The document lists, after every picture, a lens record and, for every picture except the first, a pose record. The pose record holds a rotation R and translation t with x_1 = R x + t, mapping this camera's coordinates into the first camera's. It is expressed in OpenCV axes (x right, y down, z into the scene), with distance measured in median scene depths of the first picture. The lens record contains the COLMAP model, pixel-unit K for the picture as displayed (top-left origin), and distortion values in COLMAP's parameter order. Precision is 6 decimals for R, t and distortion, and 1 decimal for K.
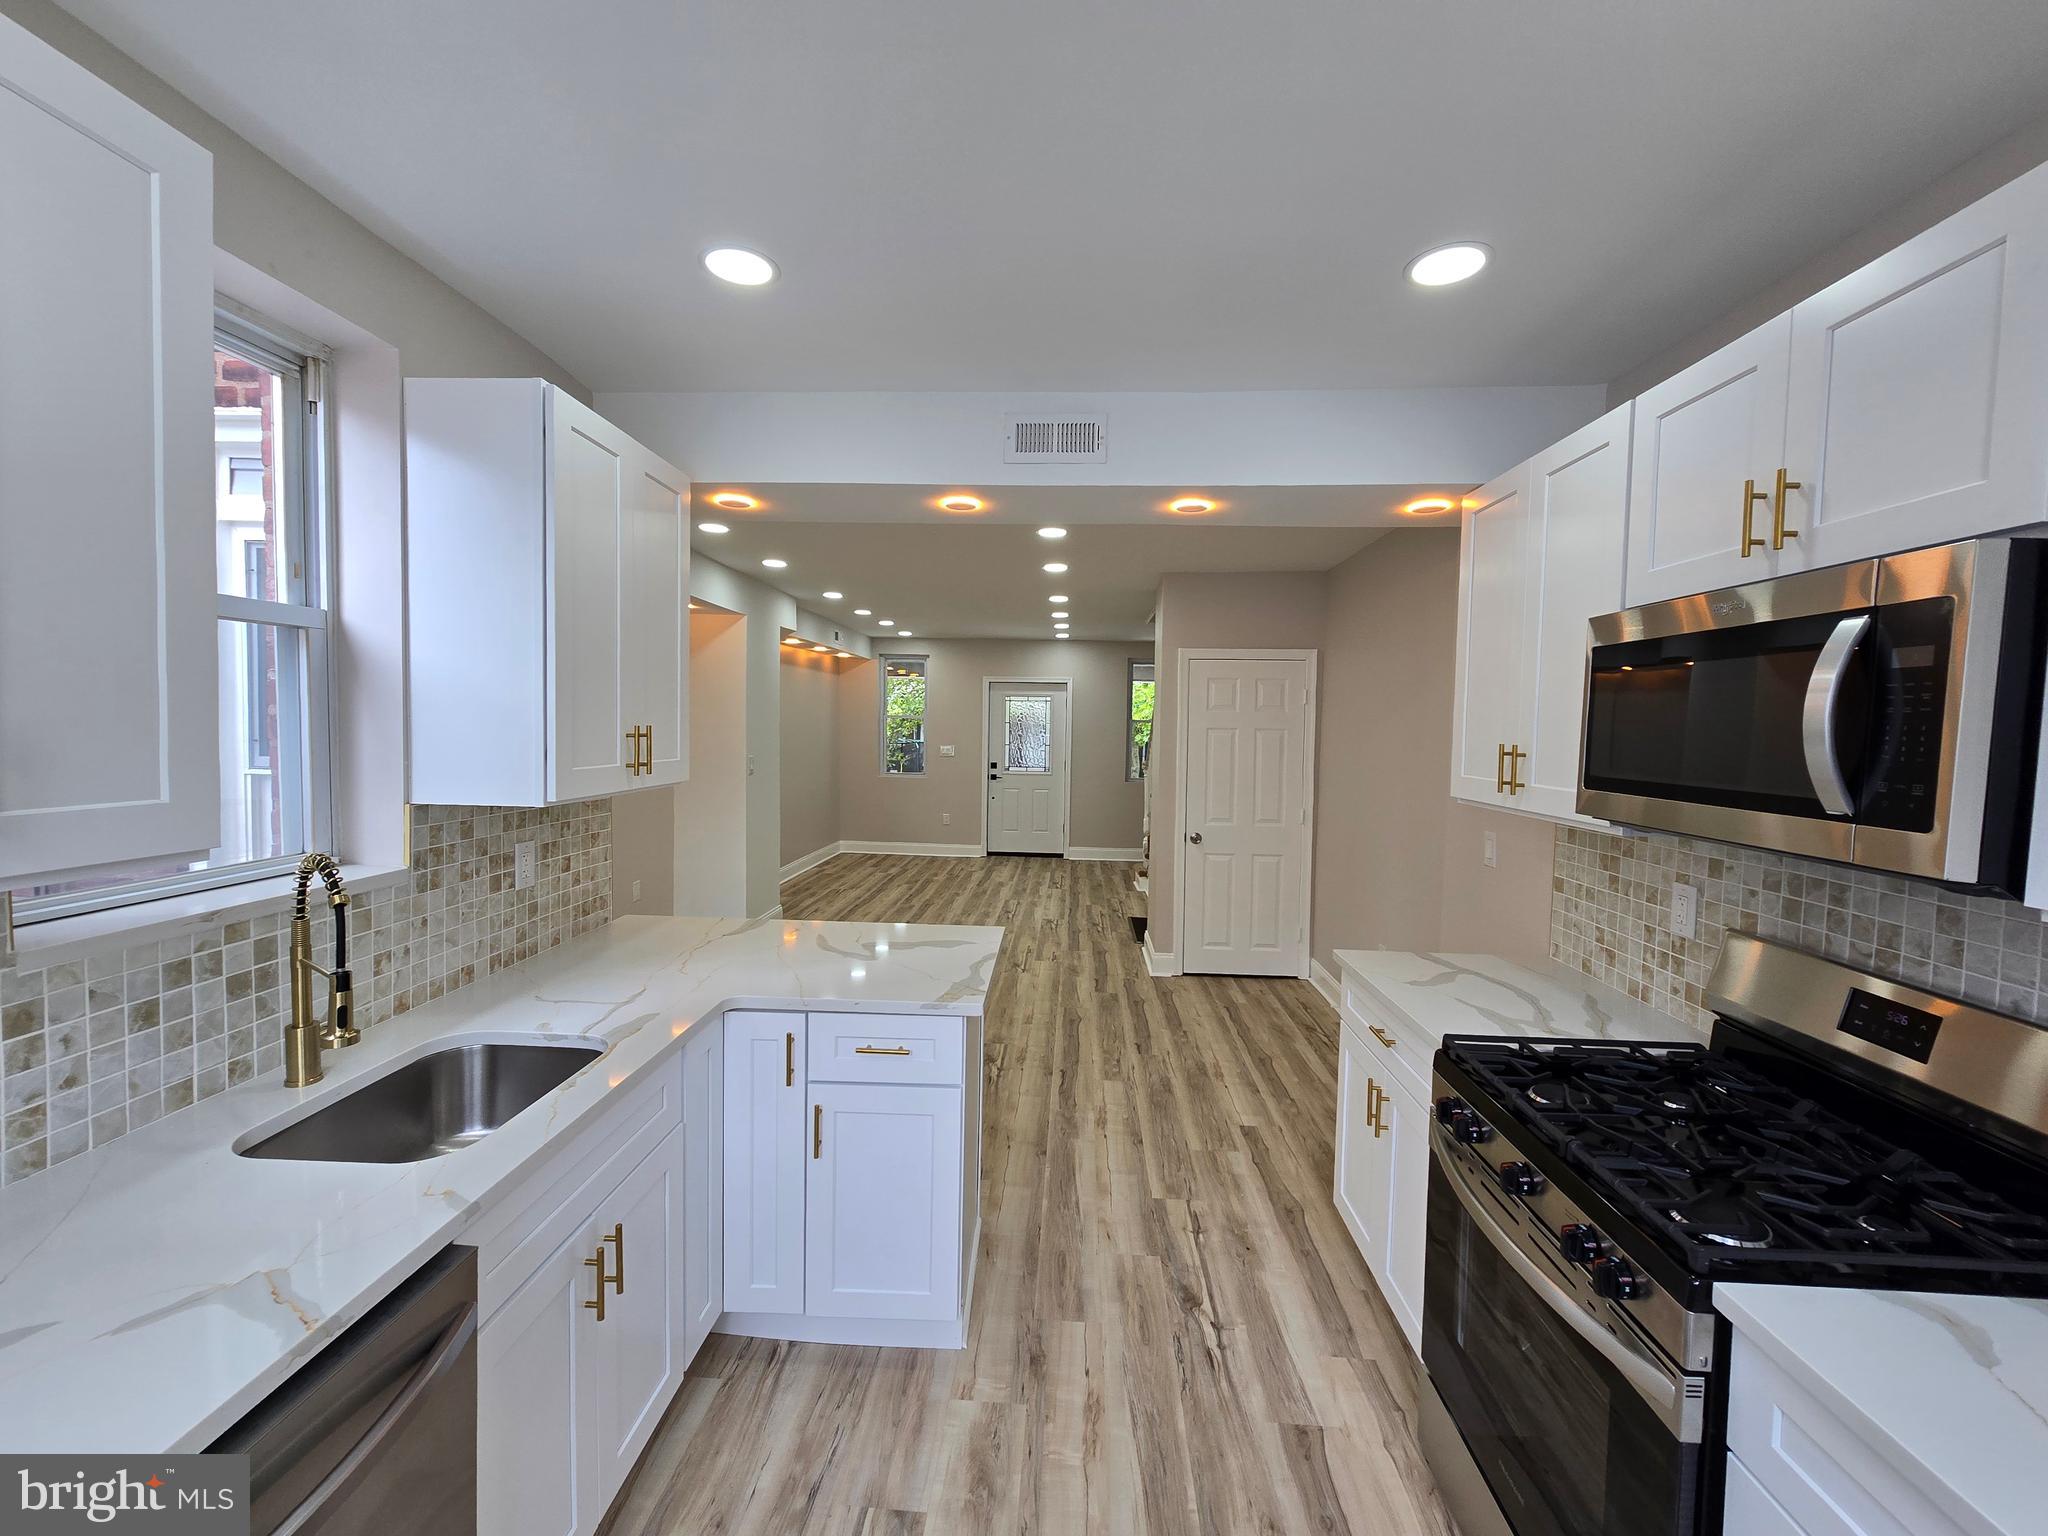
lens RADIAL K [[838.9, 0, 1032.9], [0, 838.9, 763.2], [0, 0, 1]] dist [-0.009549, 0.003064]
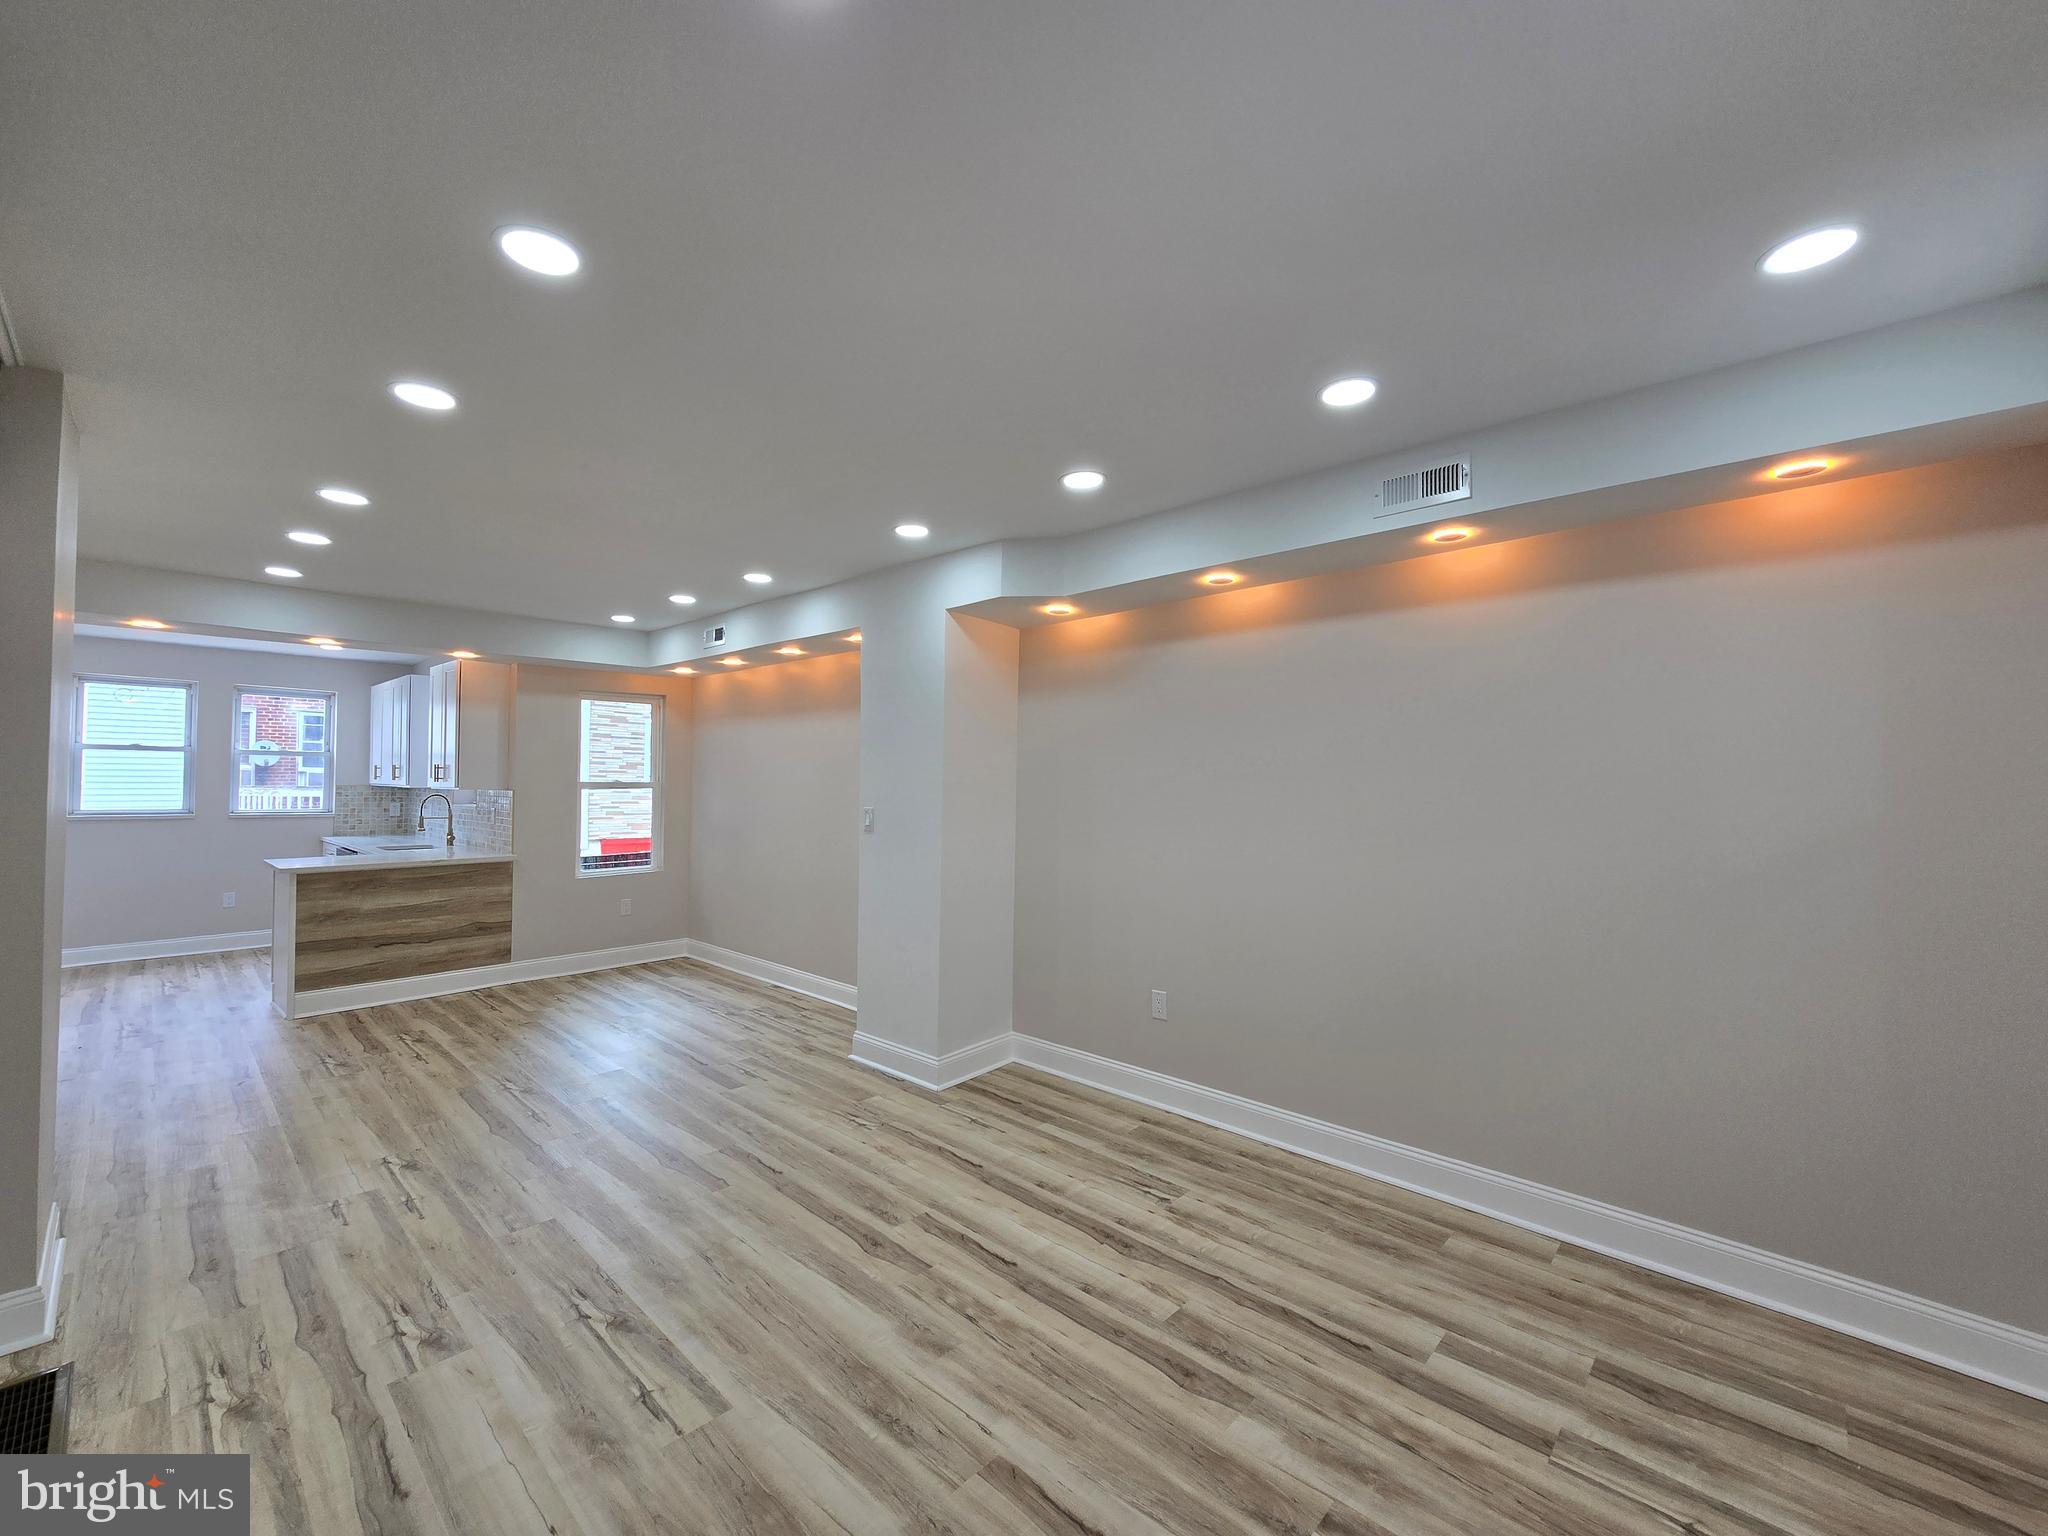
lens RADIAL K [[838.9, 0, 1022.7], [0, 838.9, 774.3], [0, 0, 1]] dist [-0.009549, 0.003064]
pose [[-0.645292, -0.027745, -0.763432, 0.171952], [-0.053458, 0.998530, 0.008897, -0.061771], [0.762064, 0.046553, -0.645826, 1.882577]]
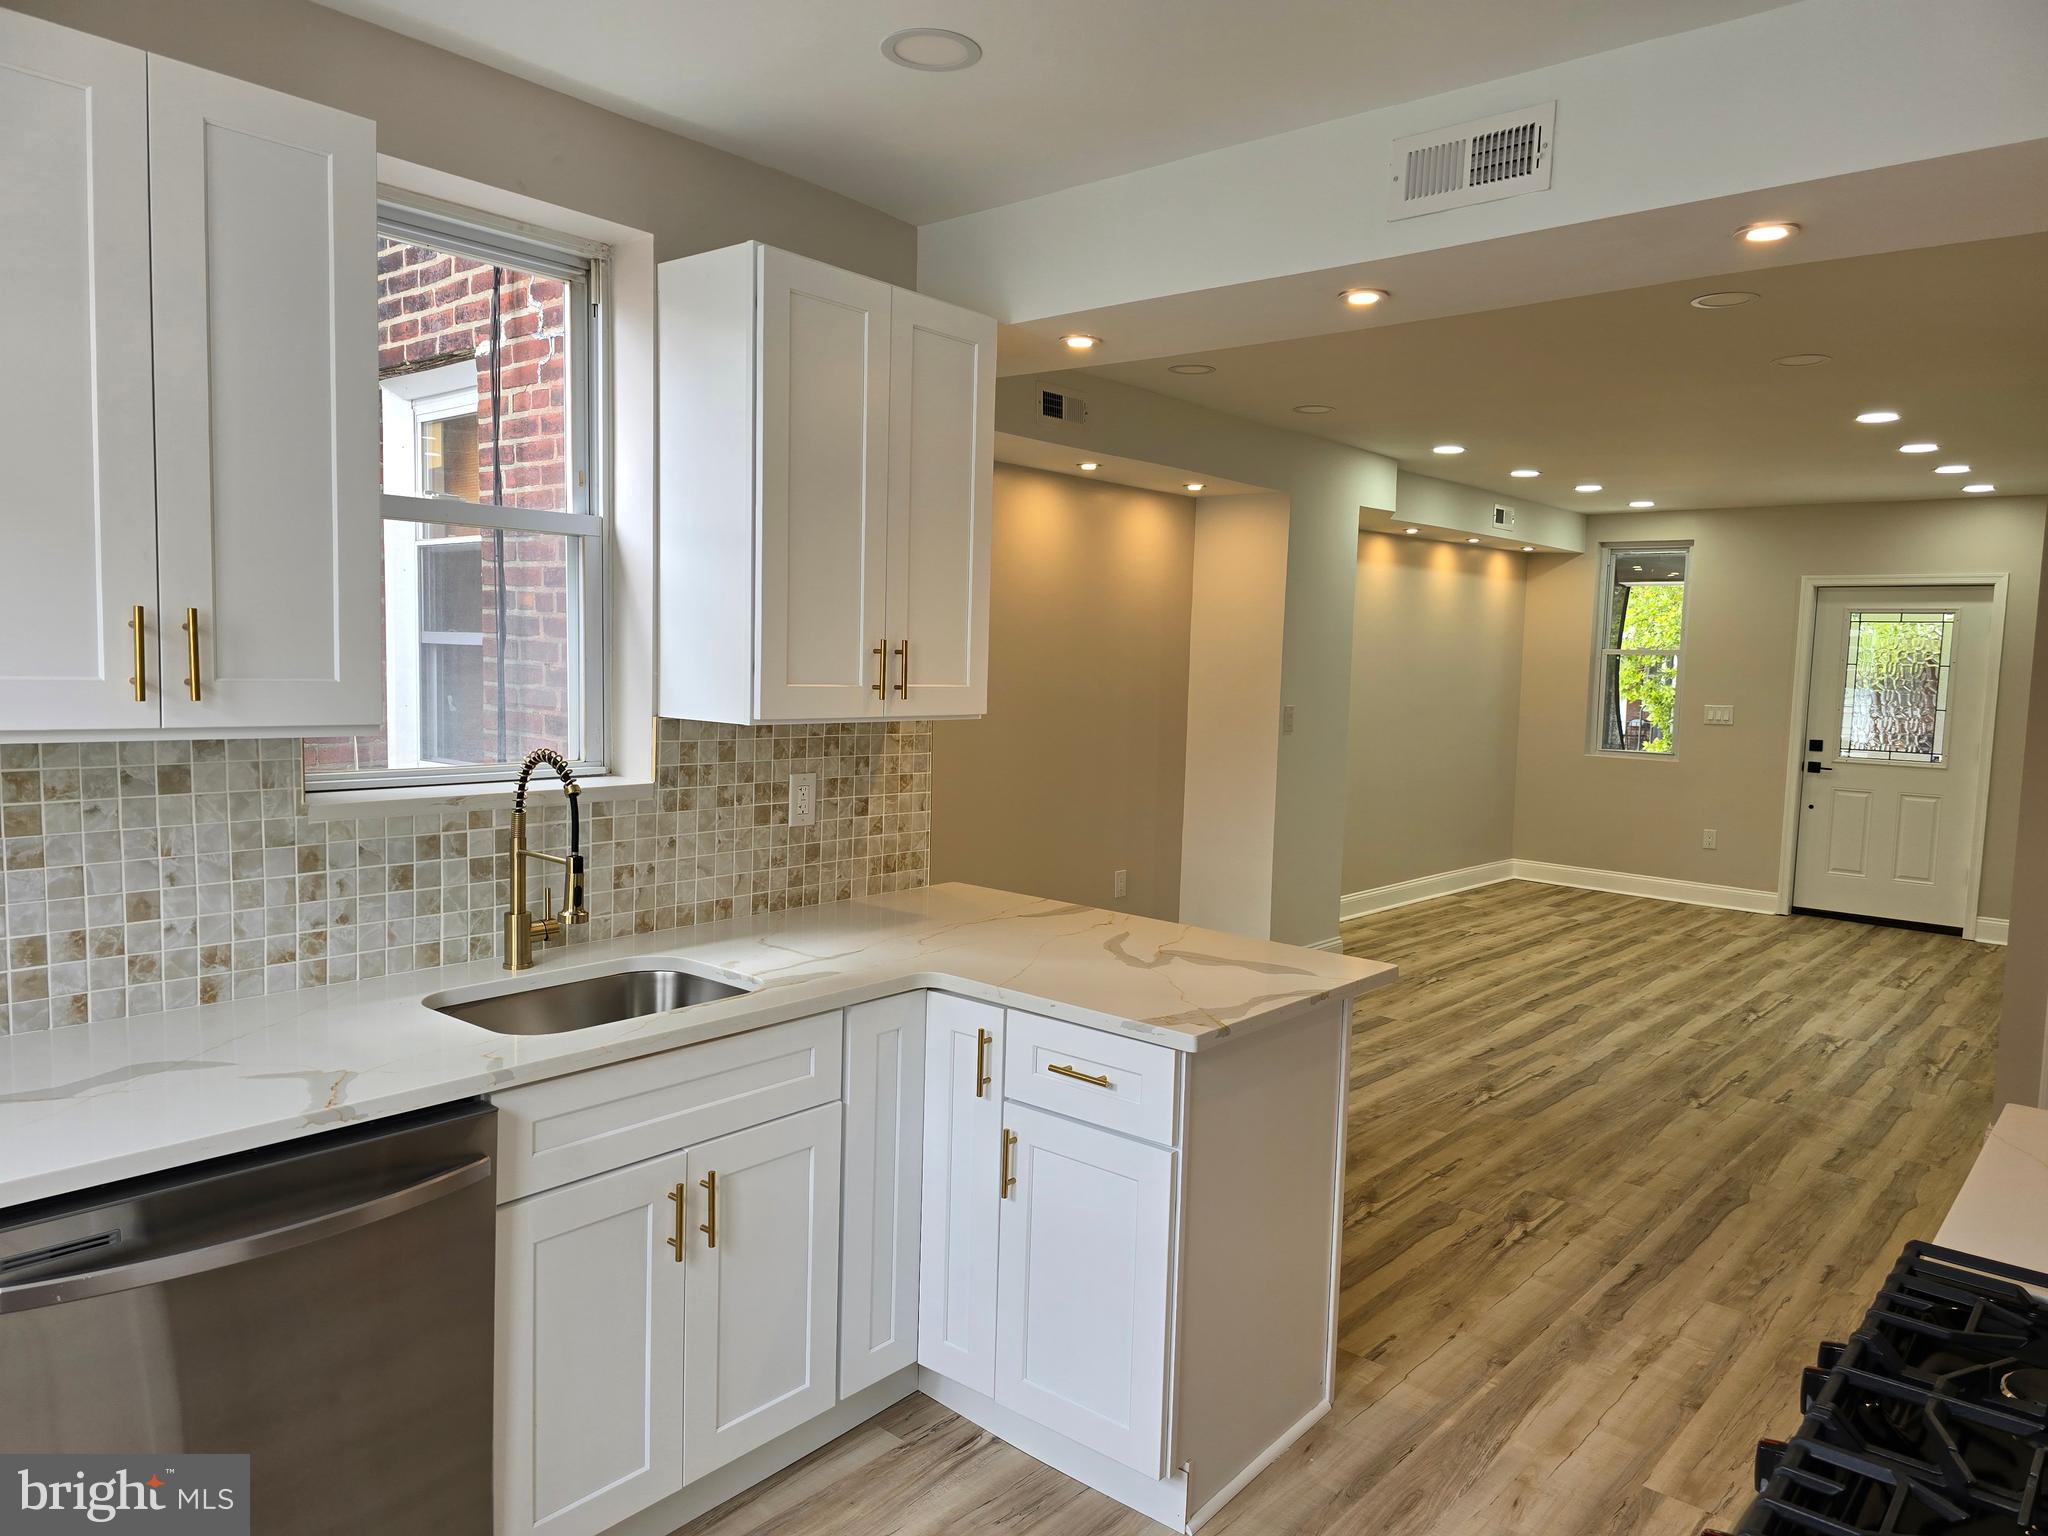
lens RADIAL K [[1380.3, 0, 1025.9], [0, 1380.3, 775.8], [0, 0, 1]] dist [0.067024, -0.064460]
pose [[0.786974, 0.059487, -0.614112, 0.210843], [-0.042495, 0.998204, 0.042236, 0.011648], [0.615522, -0.007142, 0.788088, 0.002270]]
